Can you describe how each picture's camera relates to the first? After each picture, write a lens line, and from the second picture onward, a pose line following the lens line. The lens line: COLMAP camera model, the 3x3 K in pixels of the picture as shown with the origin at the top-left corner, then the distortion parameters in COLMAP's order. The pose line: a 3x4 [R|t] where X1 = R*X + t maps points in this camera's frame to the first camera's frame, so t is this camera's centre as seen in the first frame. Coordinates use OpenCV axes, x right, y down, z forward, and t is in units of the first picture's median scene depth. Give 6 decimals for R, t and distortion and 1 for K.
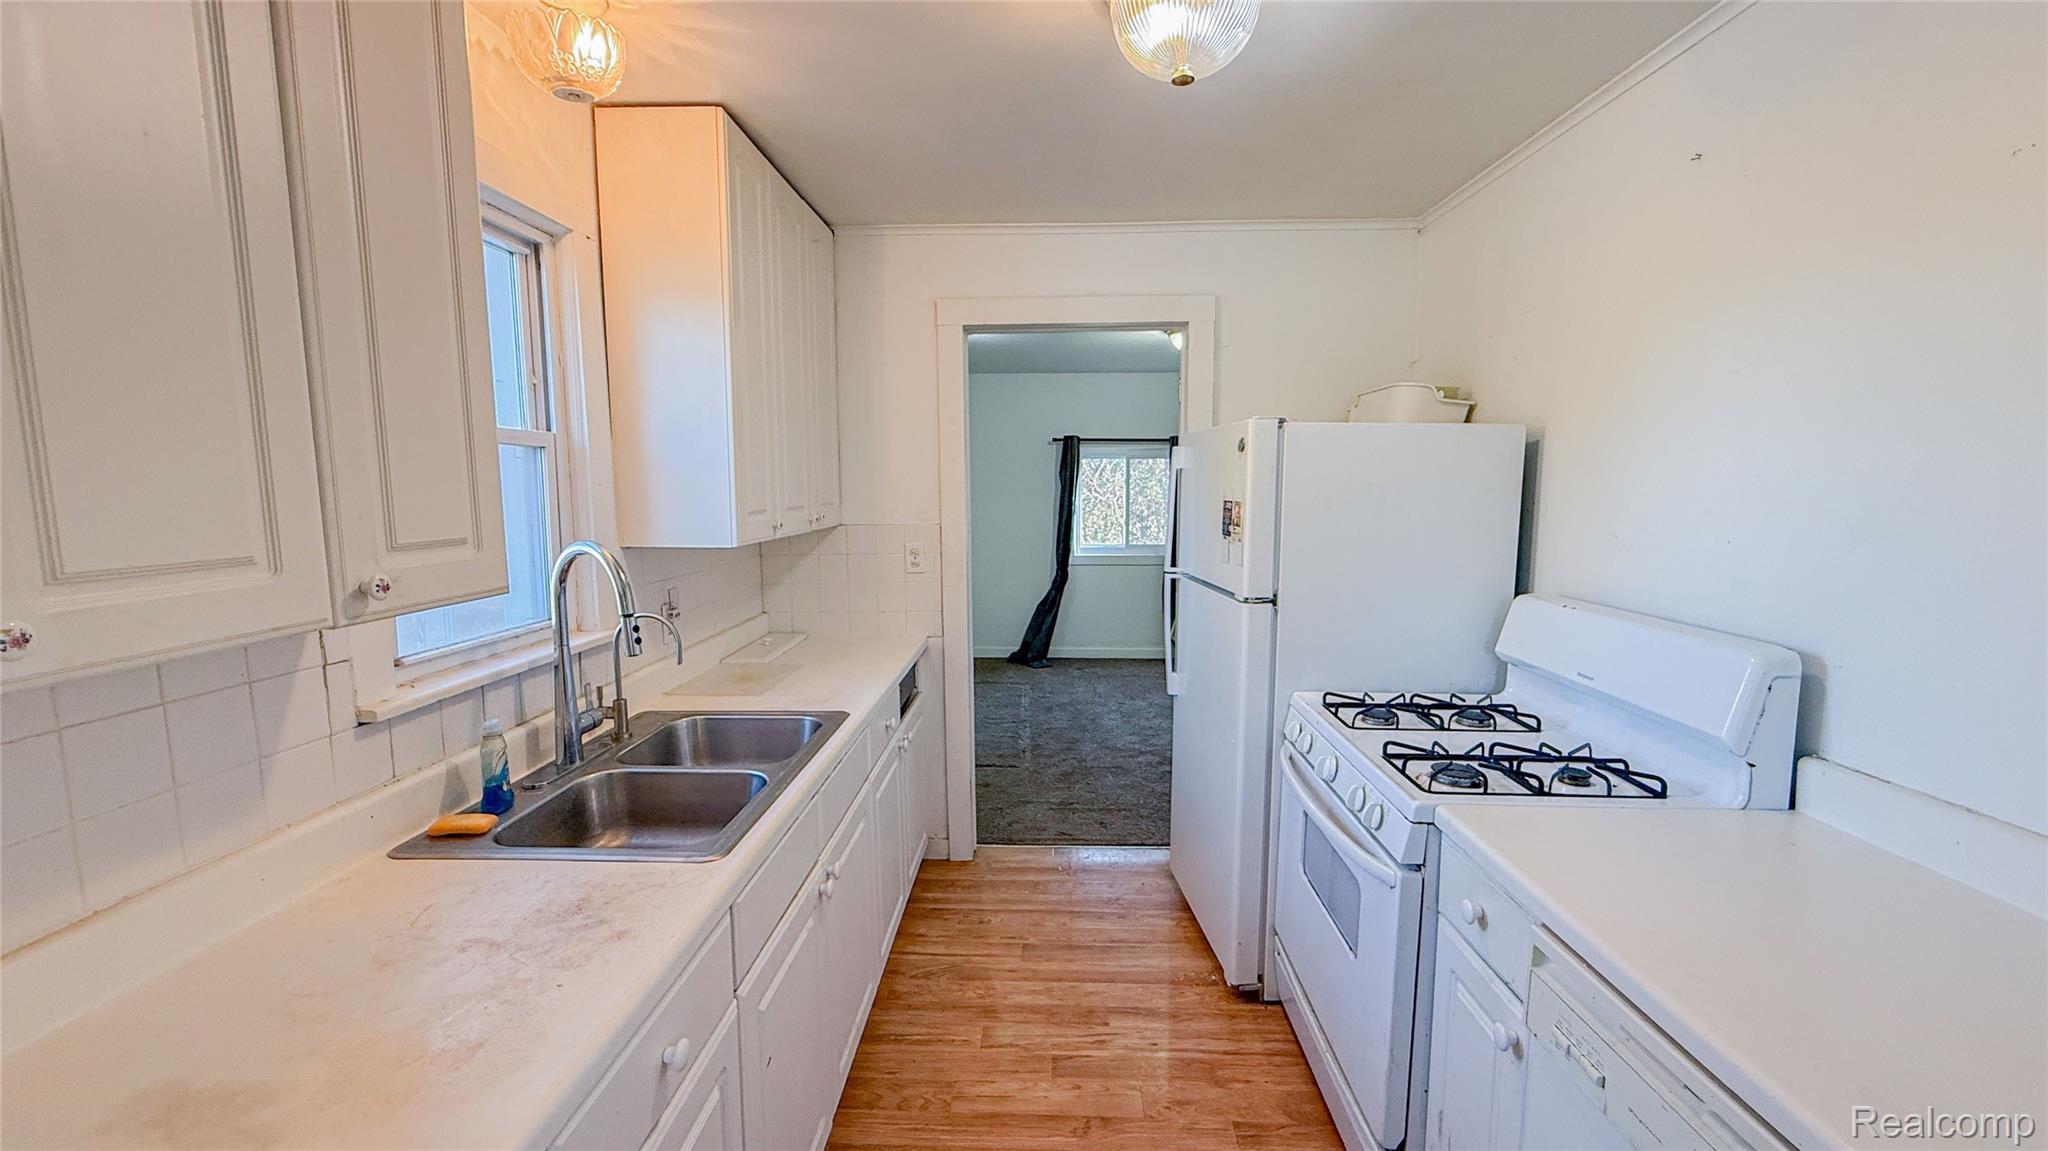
lens RADIAL K [[816.2, 0, 1014.2], [0, 816.2, 573.5], [0, 0, 1]] dist [0.003736, -0.000454]
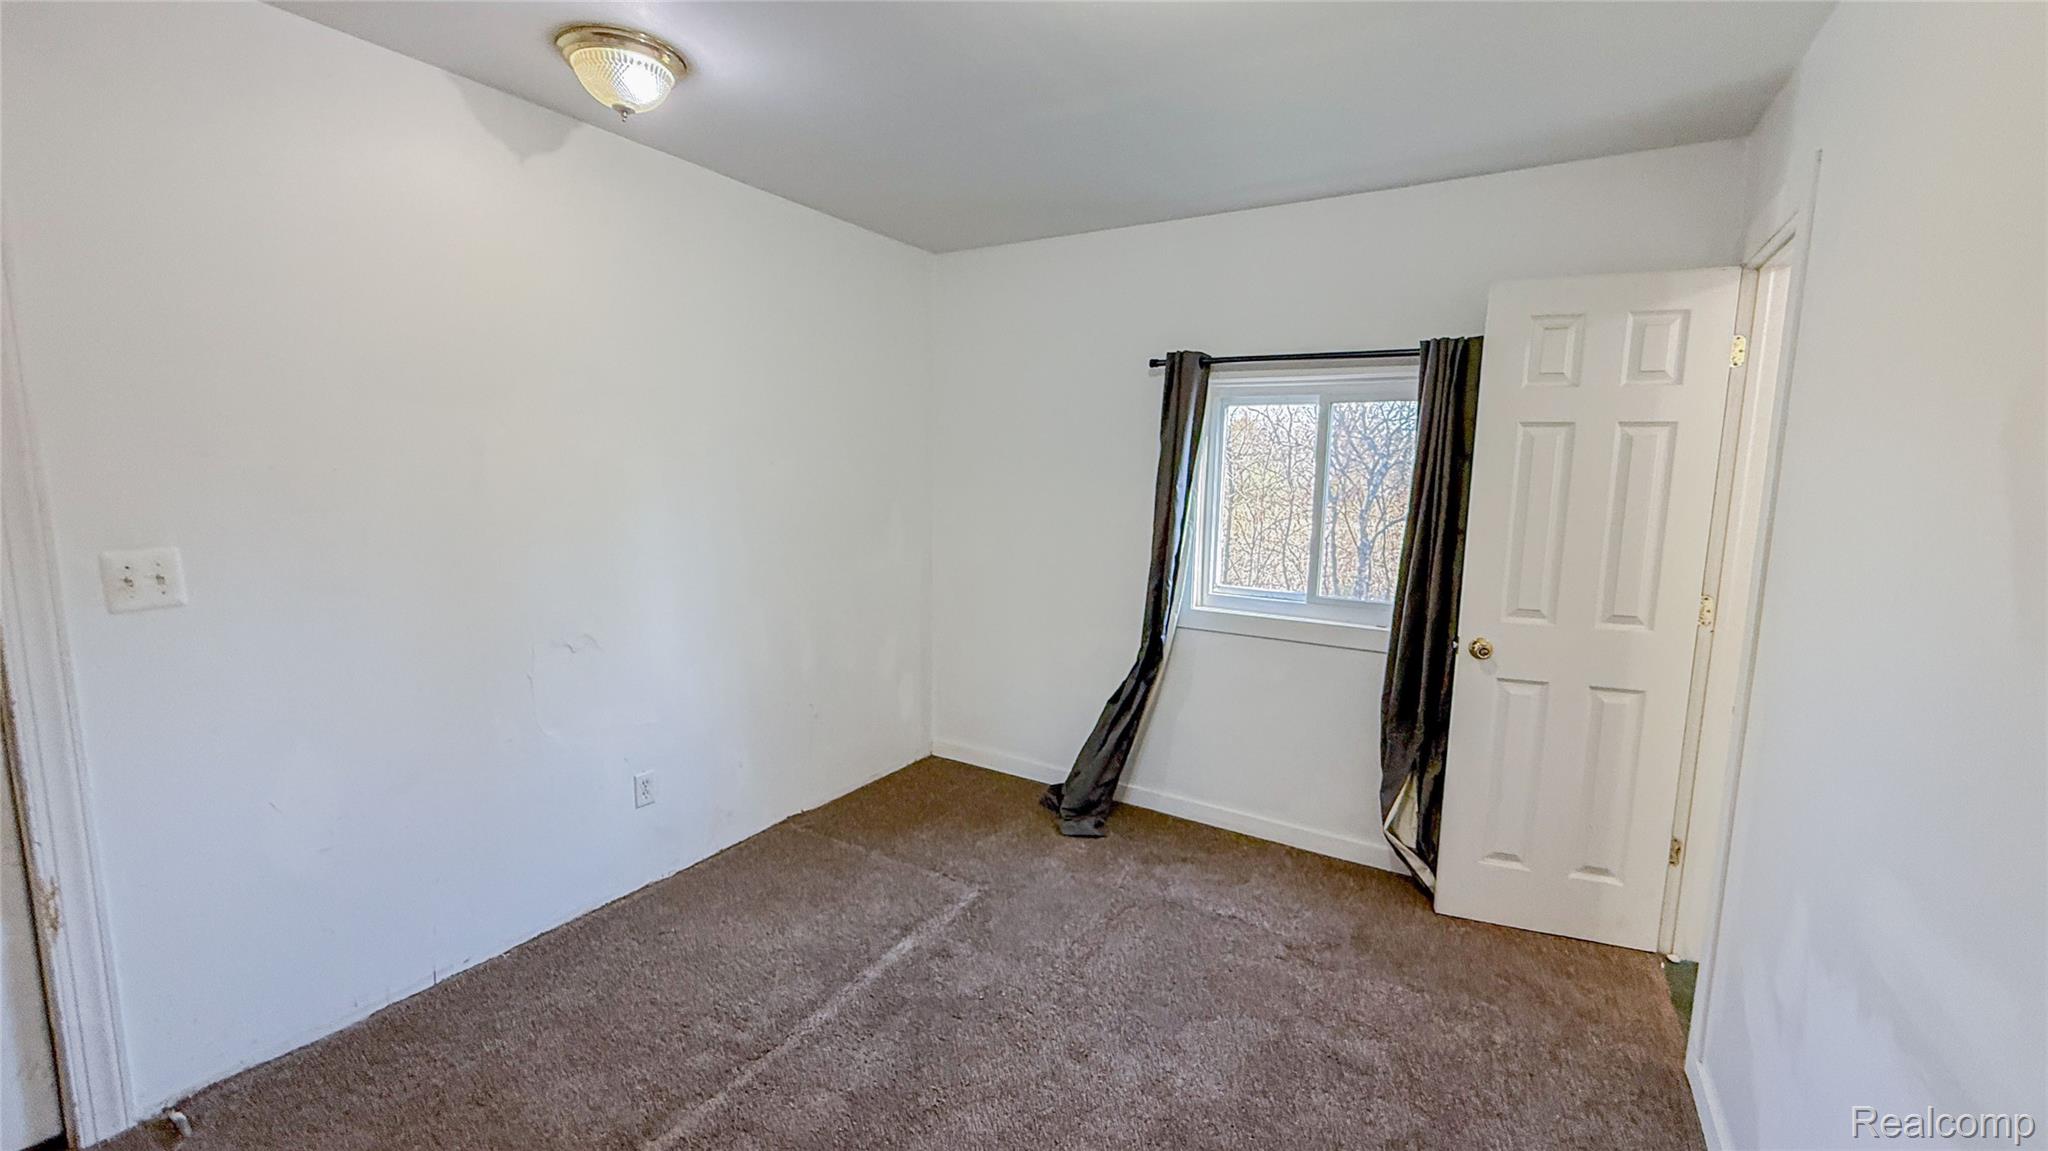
lens RADIAL K [[816.2, 0, 1024.4], [0, 816.2, 565.9], [0, 0, 1]] dist [0.003736, -0.000454]
pose [[0.870999, 0.085292, -0.483824, 0.792666], [-0.070617, 0.996323, 0.048510, -0.227451], [0.486182, -0.008086, 0.873820, 1.943926]]
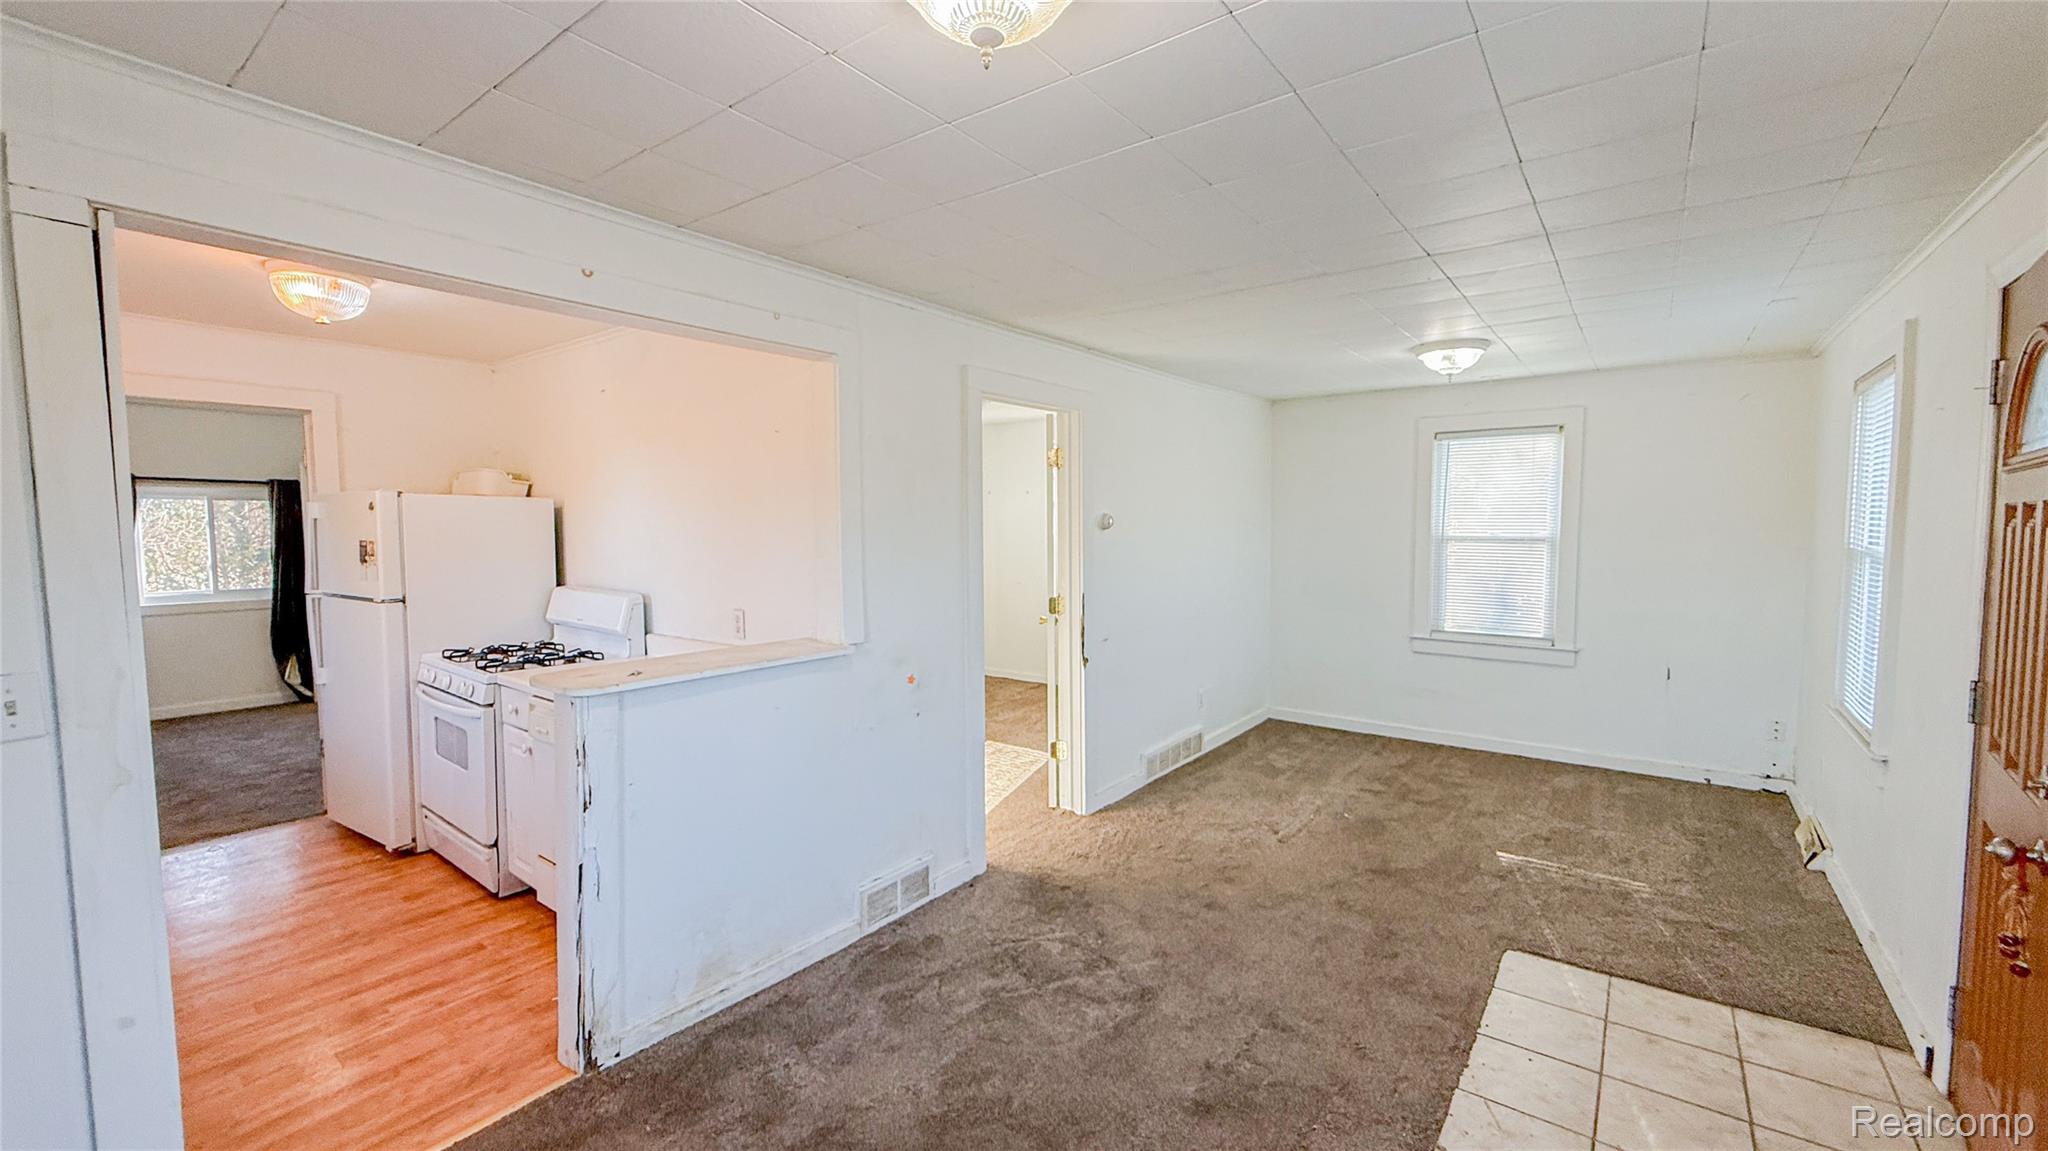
lens RADIAL K [[816.2, 0, 1020.9], [0, 816.2, 577.0], [0, 0, 1]] dist [0.003736, -0.000454]
pose [[0.575820, -0.049105, 0.816101, -0.359893], [0.085890, 0.996304, -0.000654, 0.109192], [-0.813053, 0.070471, 0.577909, -1.128042]]
